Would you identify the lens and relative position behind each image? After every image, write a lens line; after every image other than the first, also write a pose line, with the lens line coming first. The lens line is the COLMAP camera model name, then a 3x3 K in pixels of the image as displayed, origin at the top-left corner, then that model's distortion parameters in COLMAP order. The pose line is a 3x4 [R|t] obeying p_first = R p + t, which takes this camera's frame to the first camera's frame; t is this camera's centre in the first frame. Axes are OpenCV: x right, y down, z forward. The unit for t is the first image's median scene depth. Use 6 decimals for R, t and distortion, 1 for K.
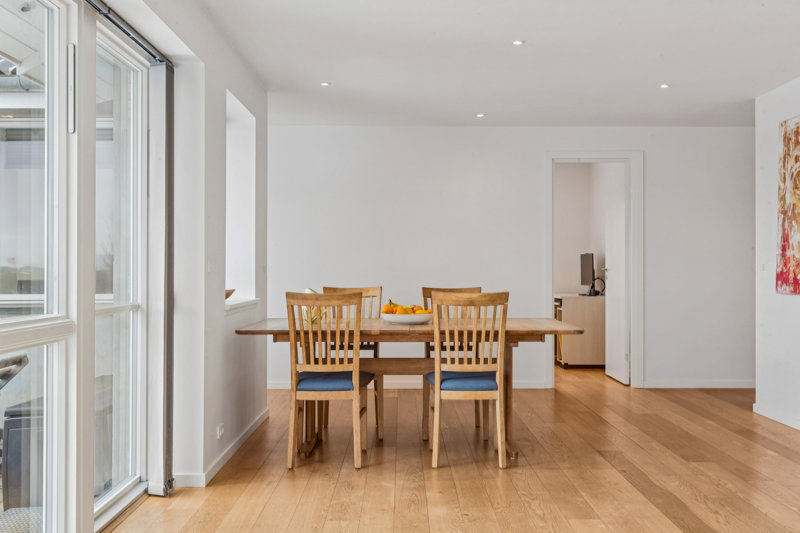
lens RADIAL K [[791.8, 0, 400.0], [0, 791.8, 266.5], [0, 0, 1]] dist [0.015191, -0.003097]
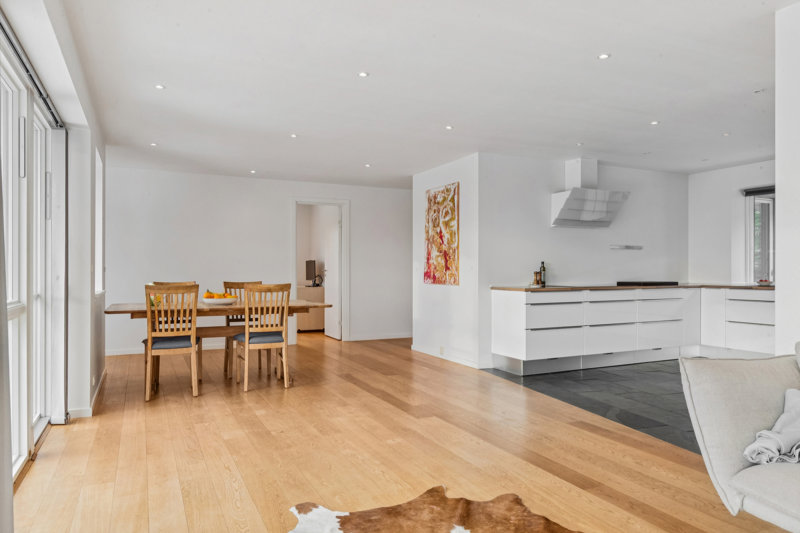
lens RADIAL K [[543.0, 0, 400.0], [0, 543.0, 266.5], [0, 0, 1]] dist [-0.003570, -0.001025]
pose [[0.906102, 0.004977, 0.423030, -0.124284], [-0.003476, 0.999985, -0.004320, -0.000042], [-0.423045, 0.002444, 0.906105, -0.130608]]
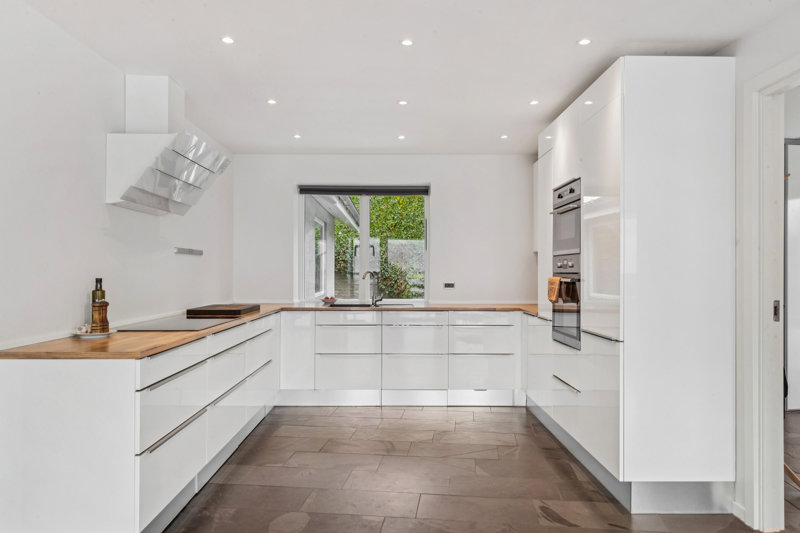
lens RADIAL K [[543.0, 0, 400.0], [0, 543.0, 266.5], [0, 0, 1]] dist [-0.003570, -0.001025]
pose [[-0.006747, 0.012608, 0.999898, 0.123819], [-0.005942, 0.999902, -0.012648, -0.023060], [-0.999960, -0.006026, -0.006671, 0.513202]]
